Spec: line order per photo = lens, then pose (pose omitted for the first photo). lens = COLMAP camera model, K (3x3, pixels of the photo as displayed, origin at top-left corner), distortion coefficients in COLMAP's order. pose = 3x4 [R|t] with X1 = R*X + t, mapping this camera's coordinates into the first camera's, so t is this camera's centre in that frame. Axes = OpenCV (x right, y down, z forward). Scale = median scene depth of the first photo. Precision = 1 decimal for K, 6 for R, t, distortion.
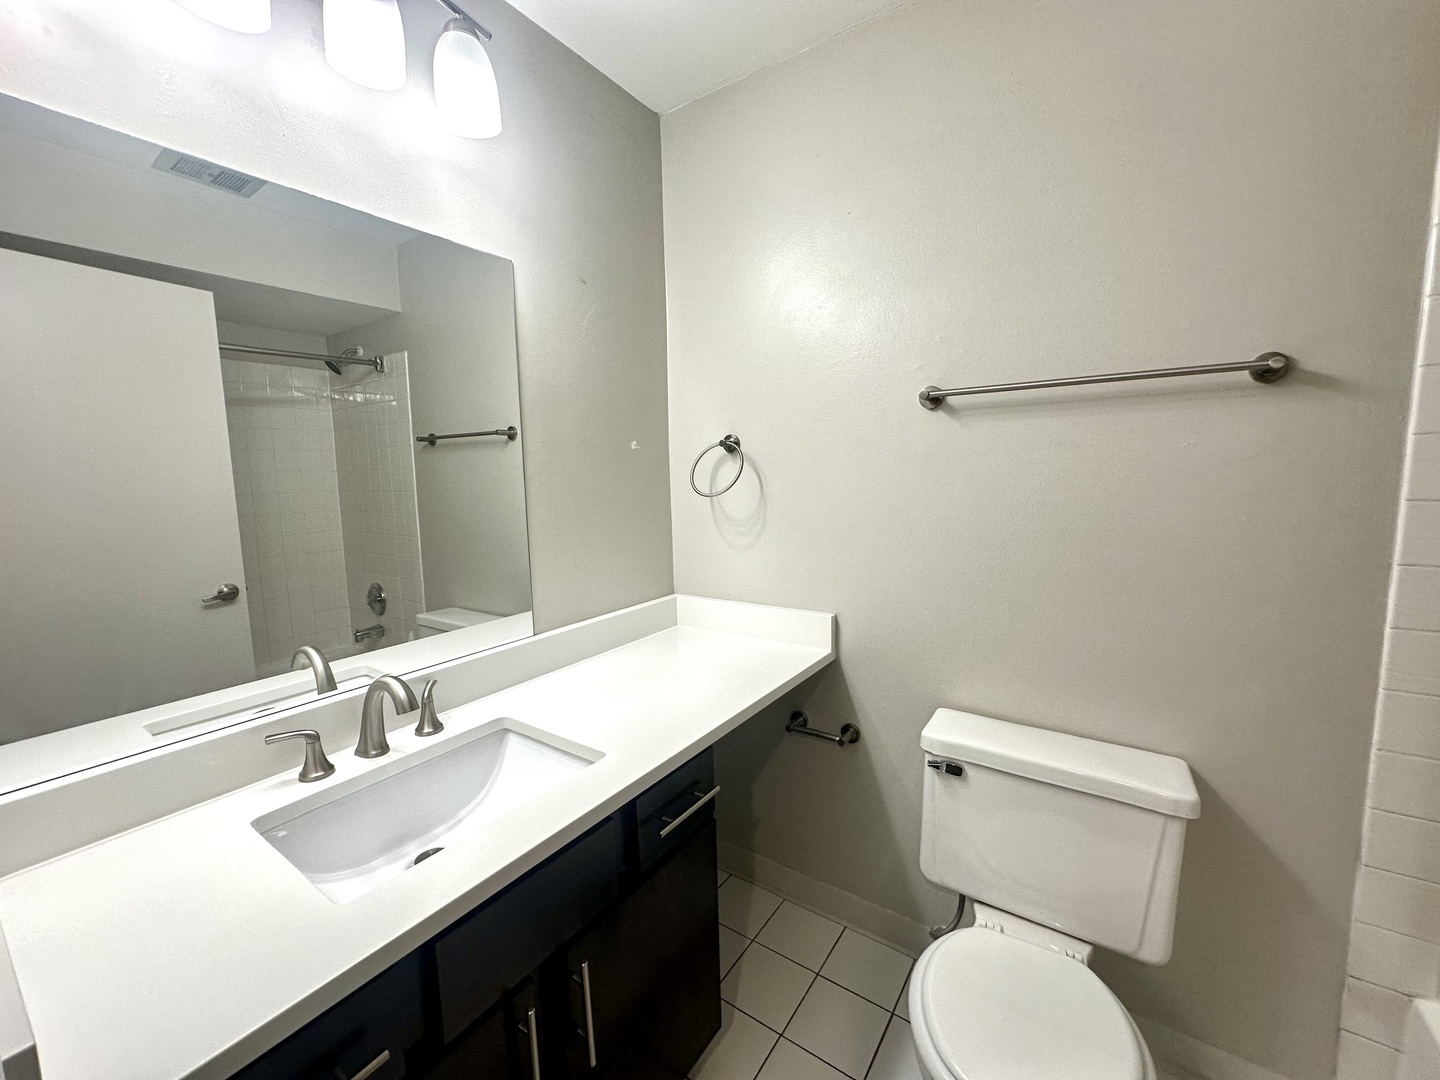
lens RADIAL K [[573.9, 0, 717.8], [0, 573.9, 537.7], [0, 0, 1]] dist [-0.001848, -0.000128]
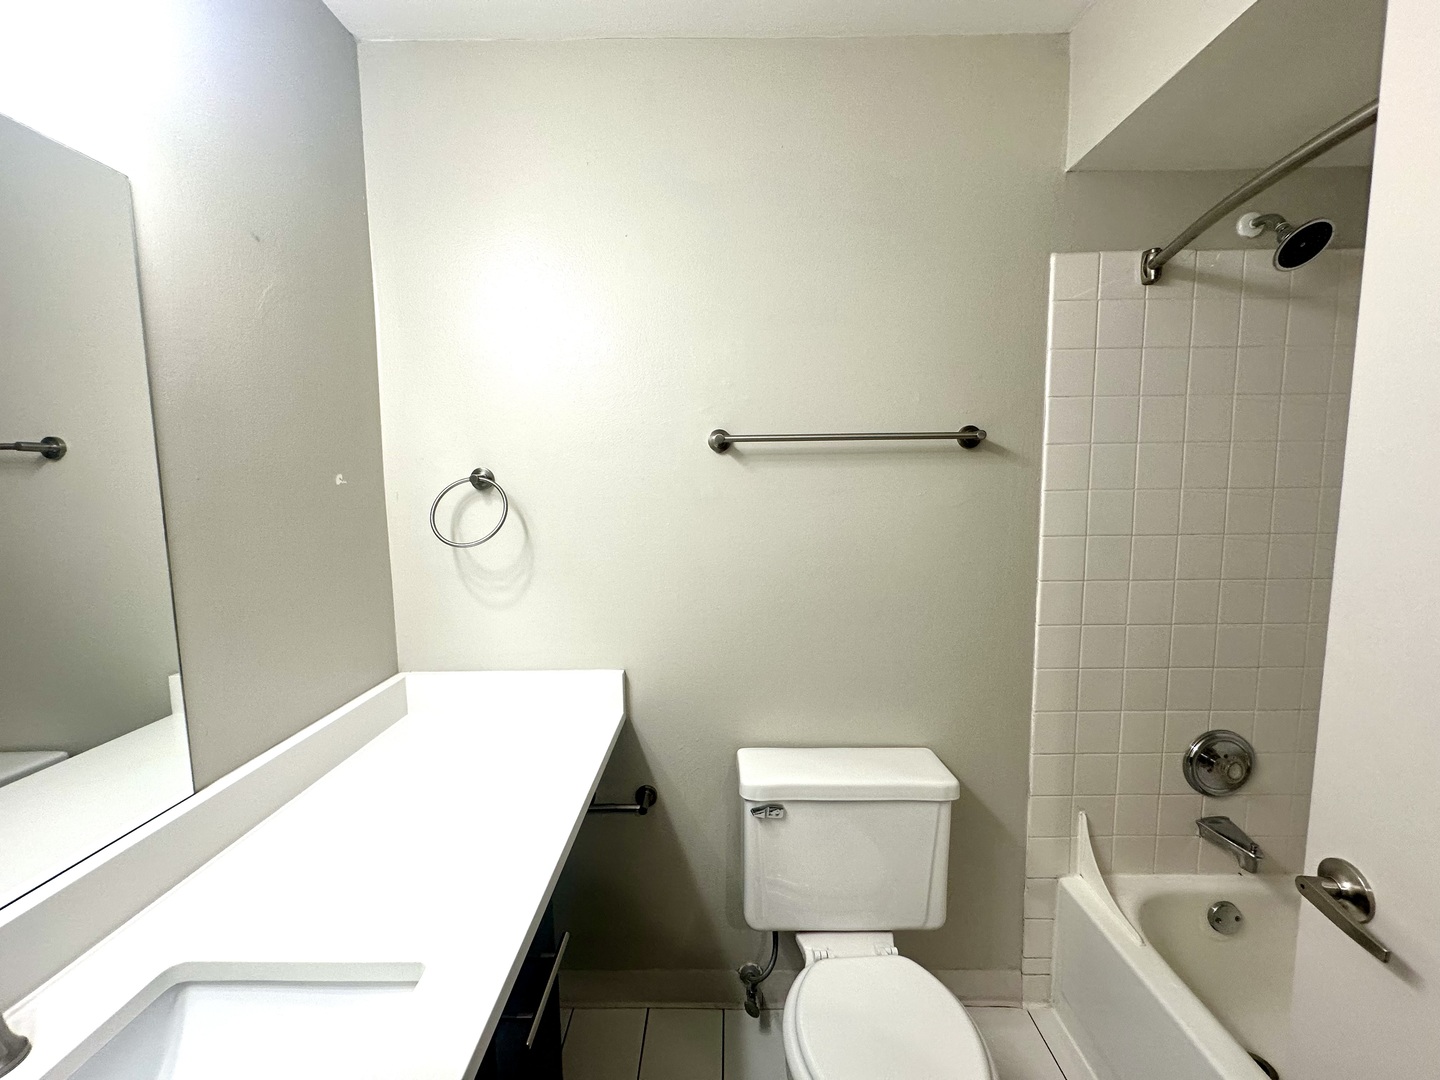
lens RADIAL K [[573.9, 0, 722.8], [0, 573.9, 539.4], [0, 0, 1]] dist [-0.001848, -0.000128]
pose [[0.828362, -0.044912, 0.558390, -0.187090], [0.058984, 0.998233, -0.007211, -0.065231], [-0.557079, 0.038909, 0.829547, 0.174035]]
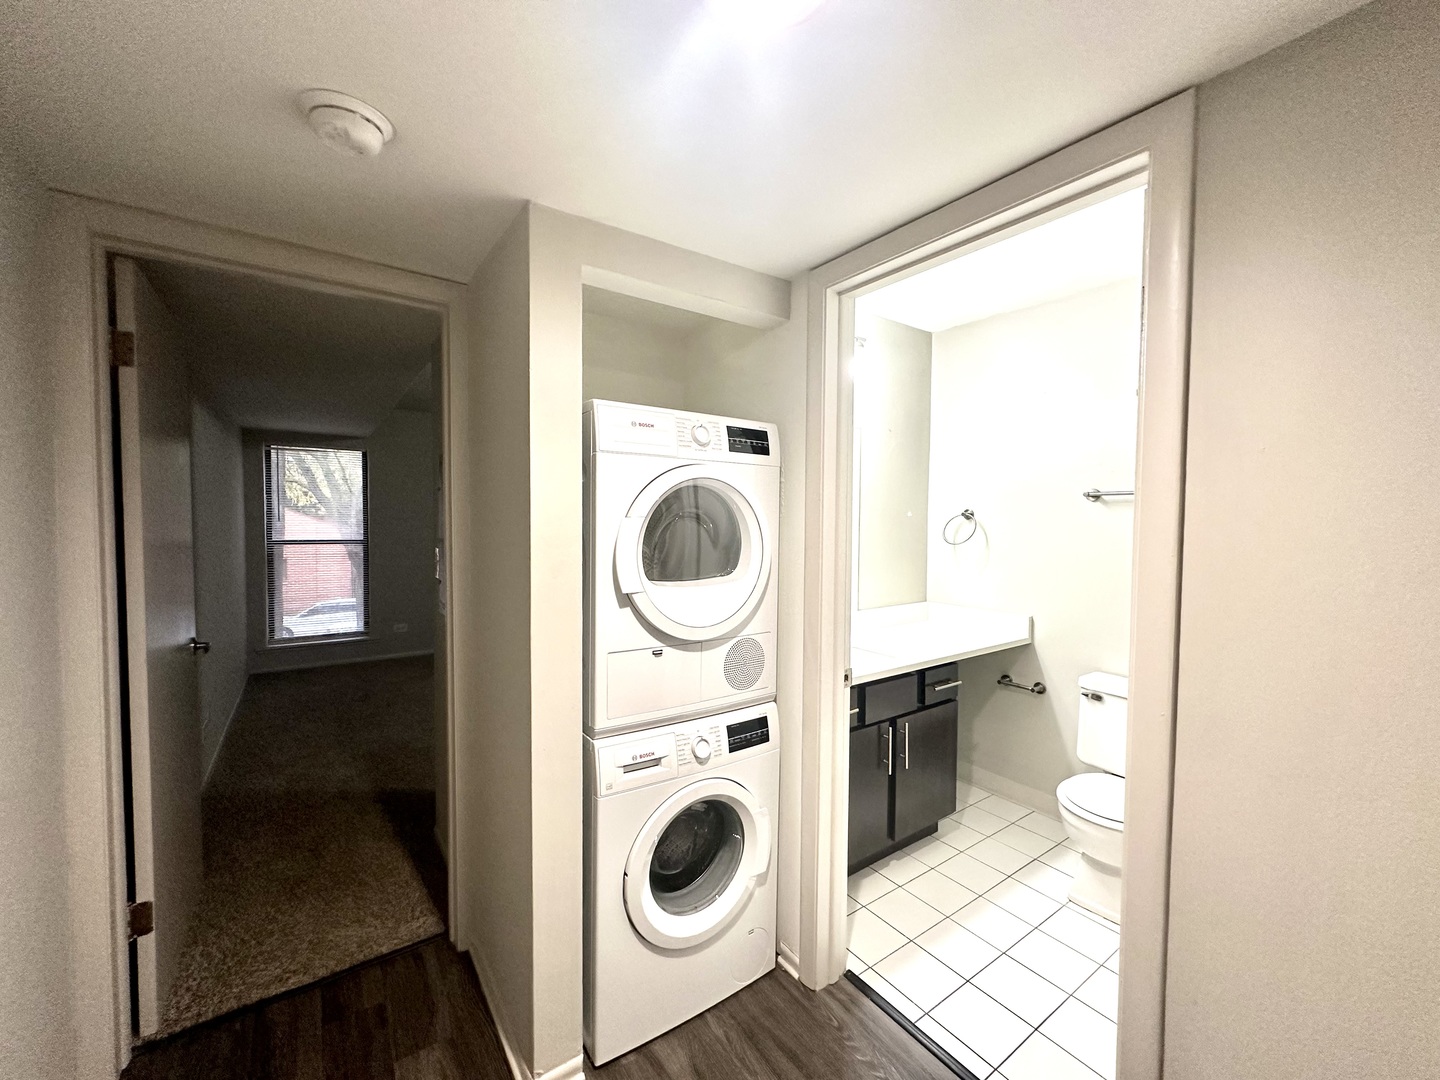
lens RADIAL K [[573.9, 0, 718.1], [0, 573.9, 536.5], [0, 0, 1]] dist [-0.001848, -0.000128]
pose [[0.938261, 0.041769, -0.343398, -0.109411], [-0.068567, 0.995444, -0.066263, 0.085310], [0.339065, 0.085718, 0.936850, -1.077720]]
